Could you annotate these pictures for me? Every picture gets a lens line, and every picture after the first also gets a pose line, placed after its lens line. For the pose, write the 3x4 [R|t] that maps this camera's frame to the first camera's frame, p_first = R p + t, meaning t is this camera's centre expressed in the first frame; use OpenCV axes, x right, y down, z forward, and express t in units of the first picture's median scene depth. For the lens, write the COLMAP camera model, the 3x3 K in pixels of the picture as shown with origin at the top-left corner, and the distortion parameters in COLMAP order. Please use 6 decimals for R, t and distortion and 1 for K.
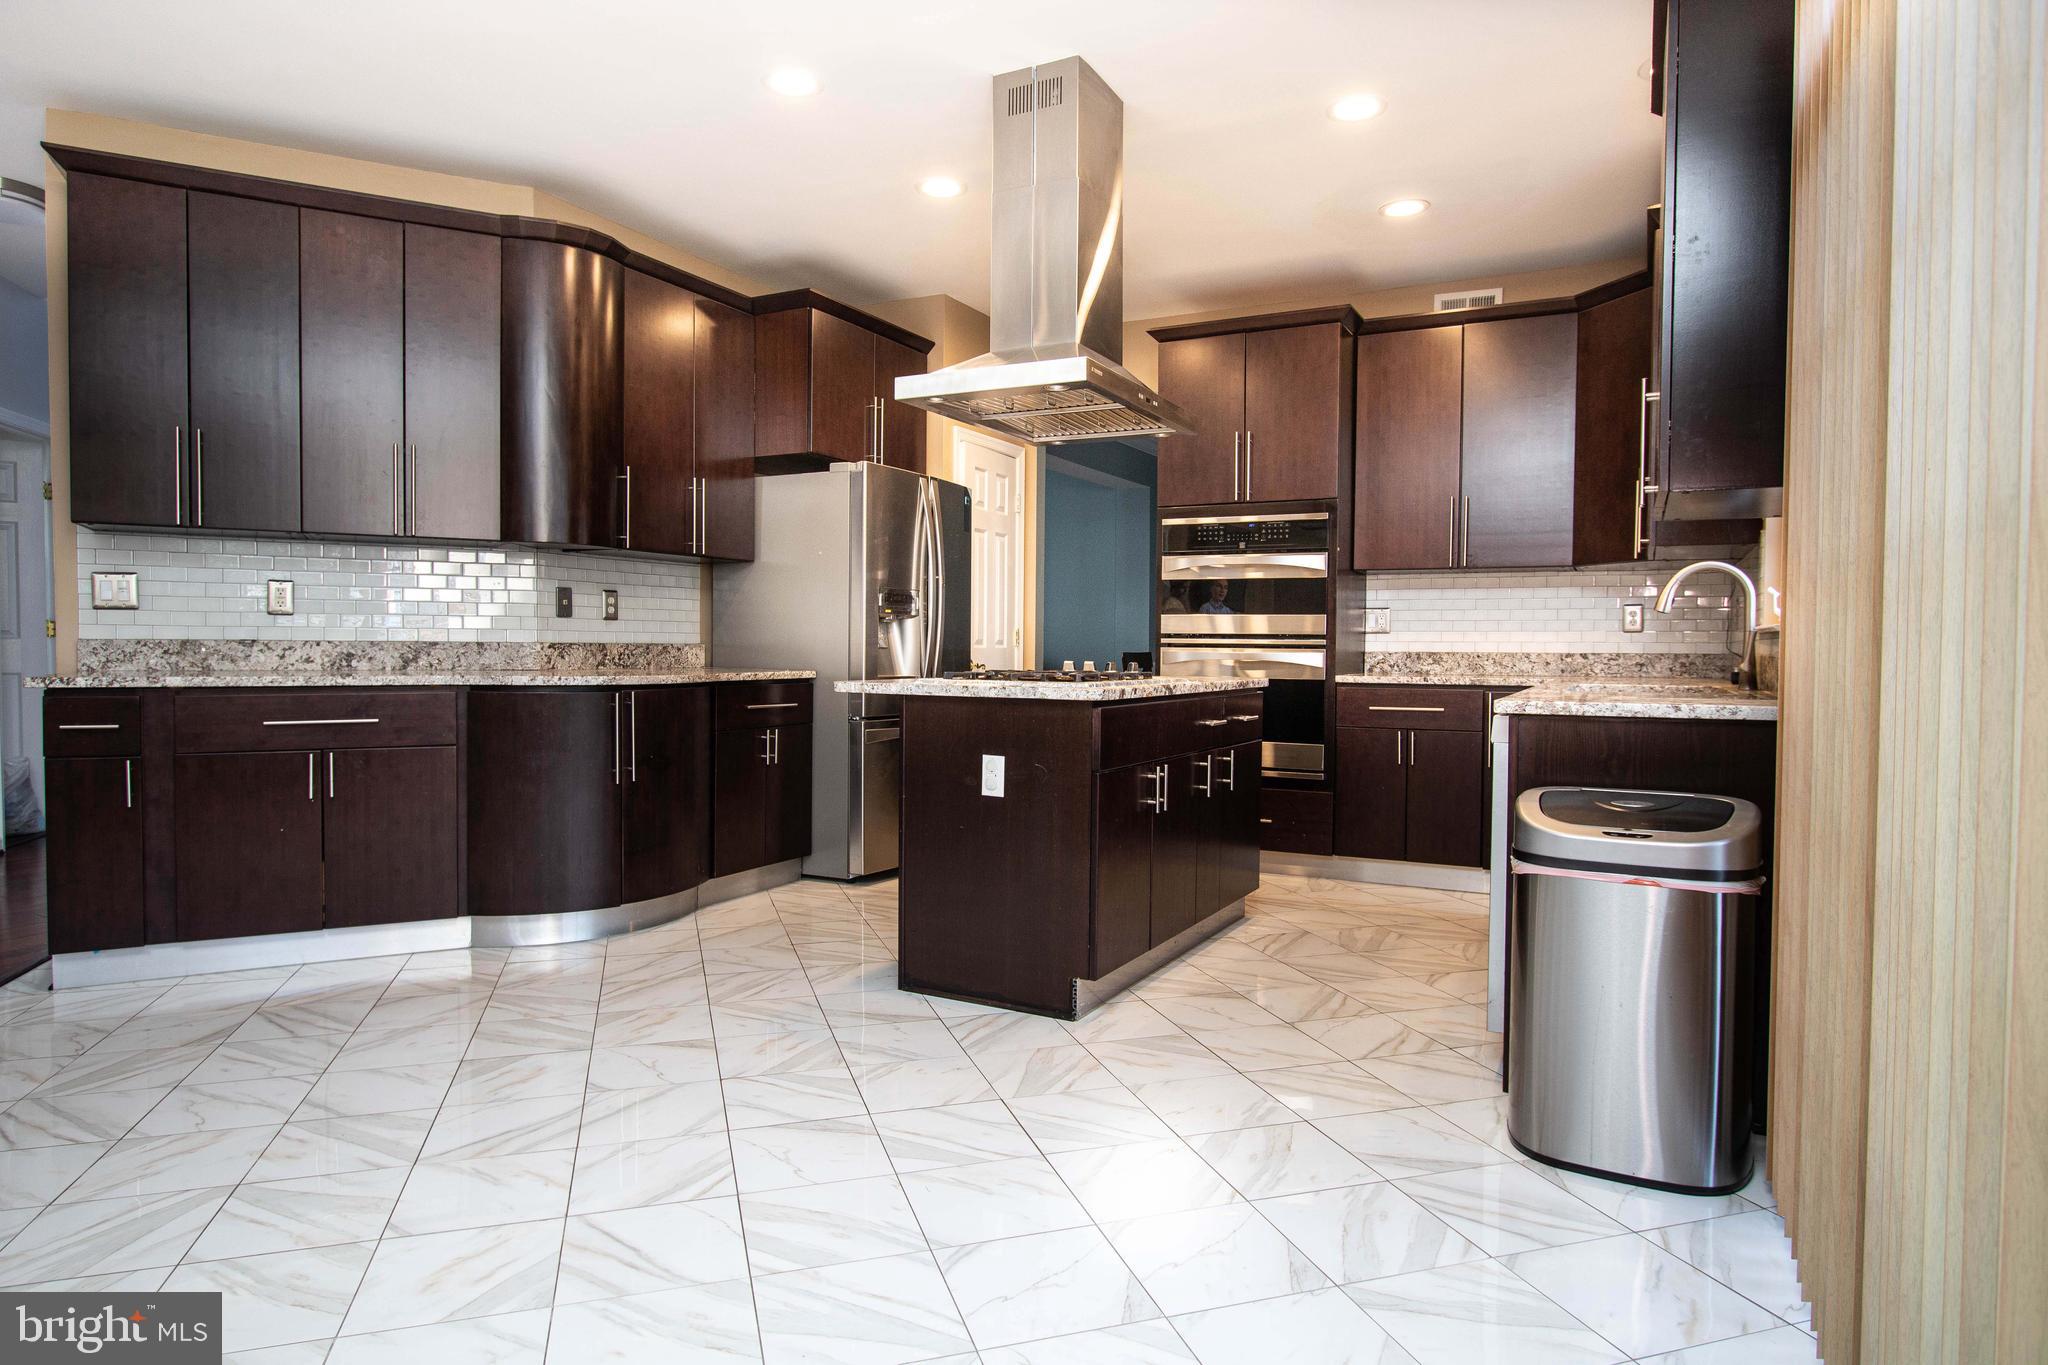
lens RADIAL K [[1183.0, 0, 1024.0], [0, 1183.0, 682.5], [0, 0, 1]] dist [-0.008011, 0.000954]
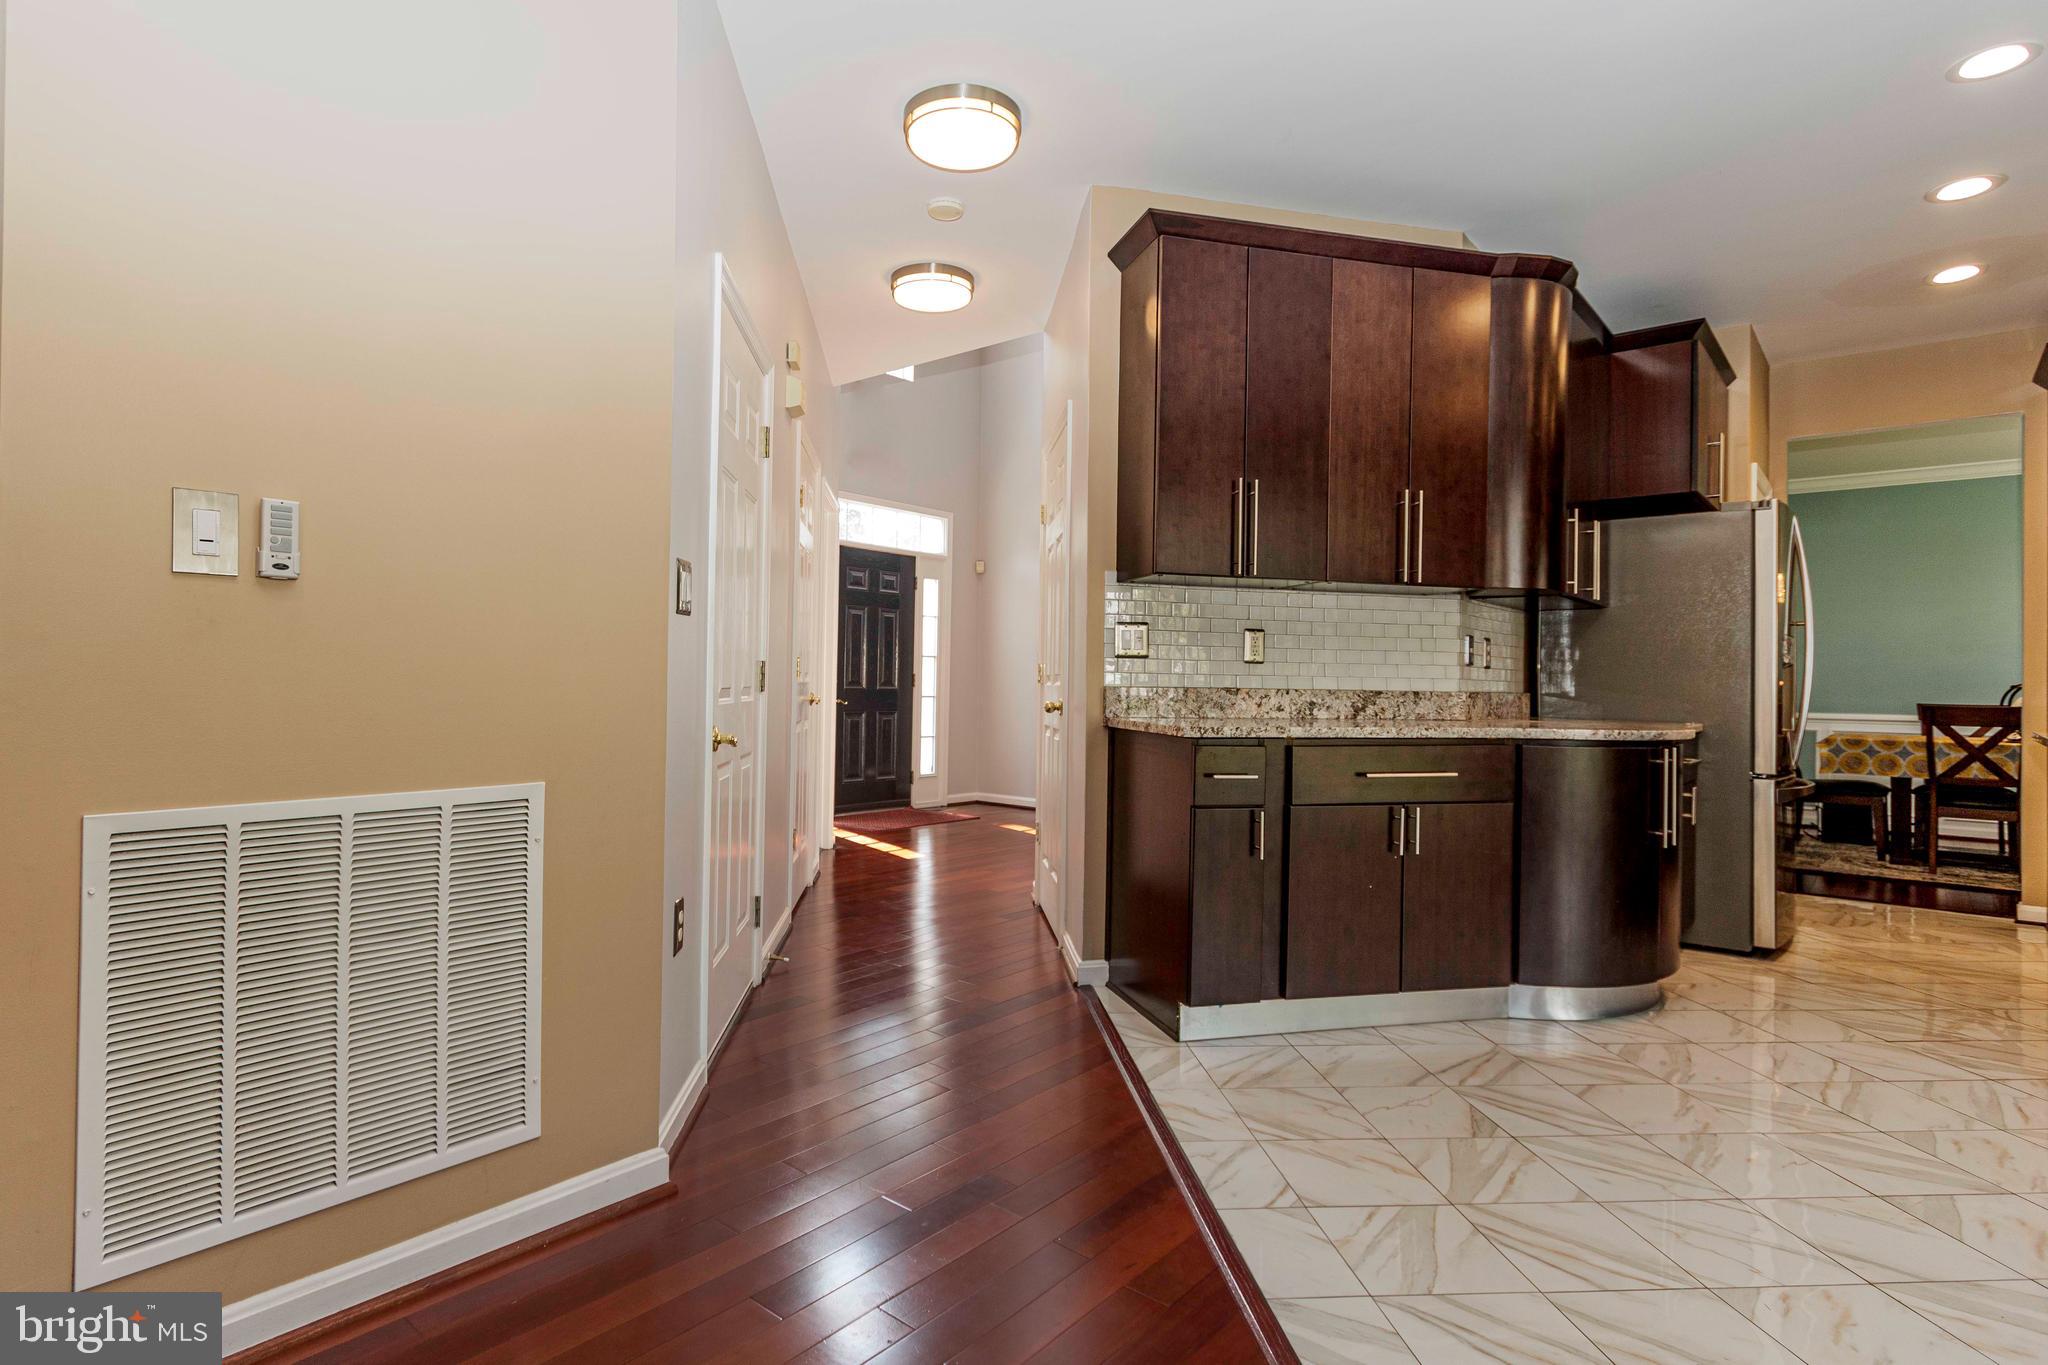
lens RADIAL K [[1045.5, 0, 981.8], [0, 1045.5, 672.7], [0, 0, 1]] dist [0.003316, -0.001283]
pose [[0.970424, 0.004335, -0.241367, -0.619035], [-0.015165, 0.998959, -0.043029, -0.007024], [0.240930, 0.045417, 0.969479, 0.071247]]
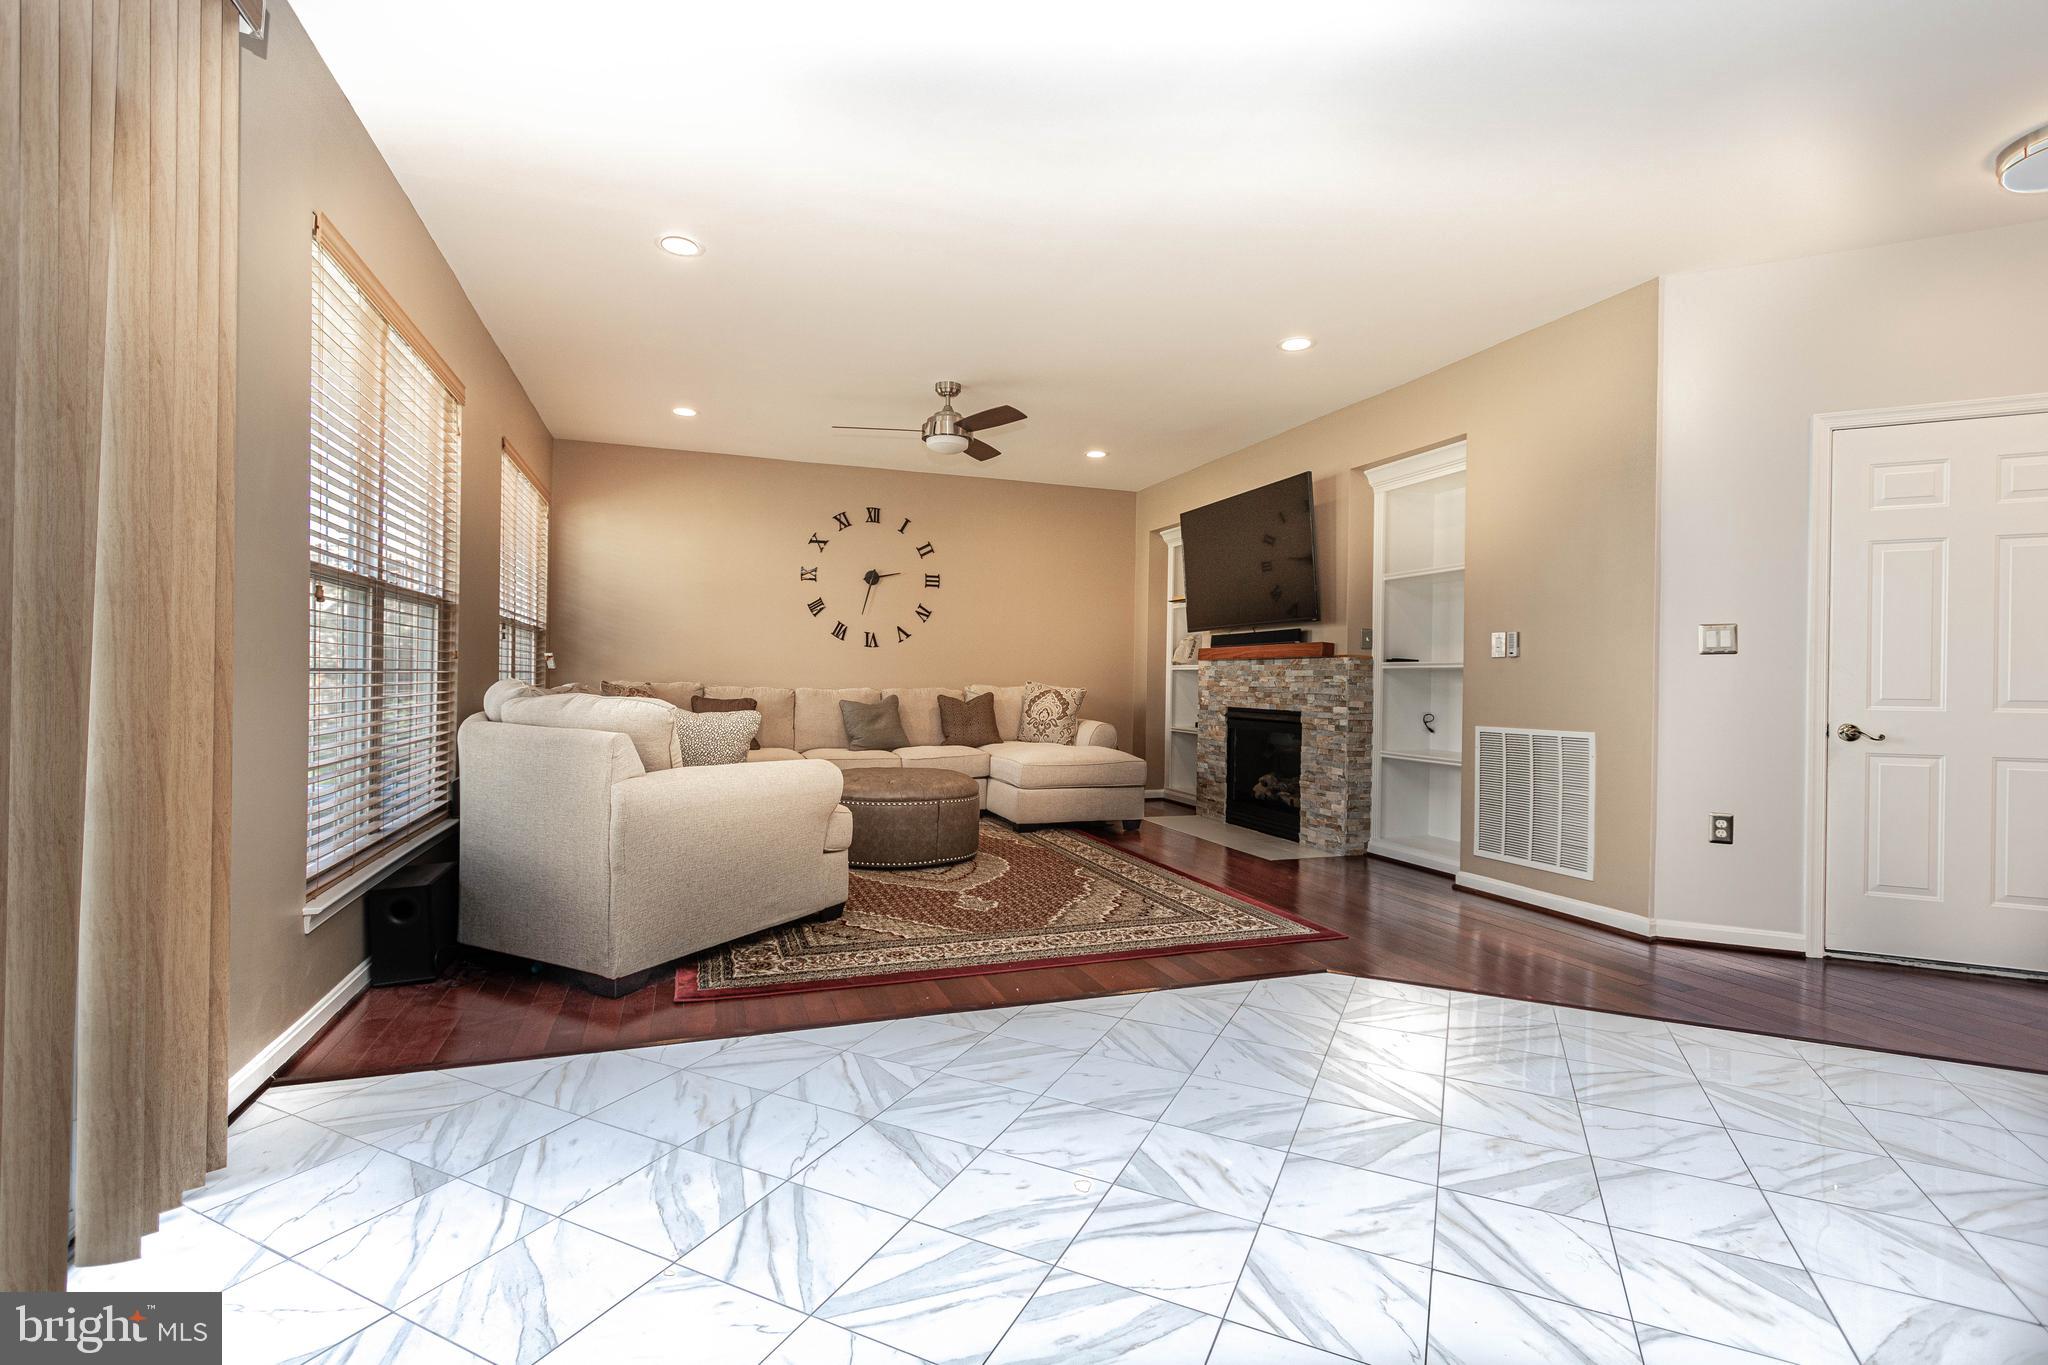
lens RADIAL K [[928.9, 0, 1019.1], [0, 928.9, 683.0], [0, 0, 1]] dist [0.014328, -0.006051]
pose [[-0.685691, -0.014004, -0.727758, 0.190296], [-0.042629, 0.998871, 0.020944, -0.022055], [0.726644, 0.045385, -0.685514, 0.692500]]
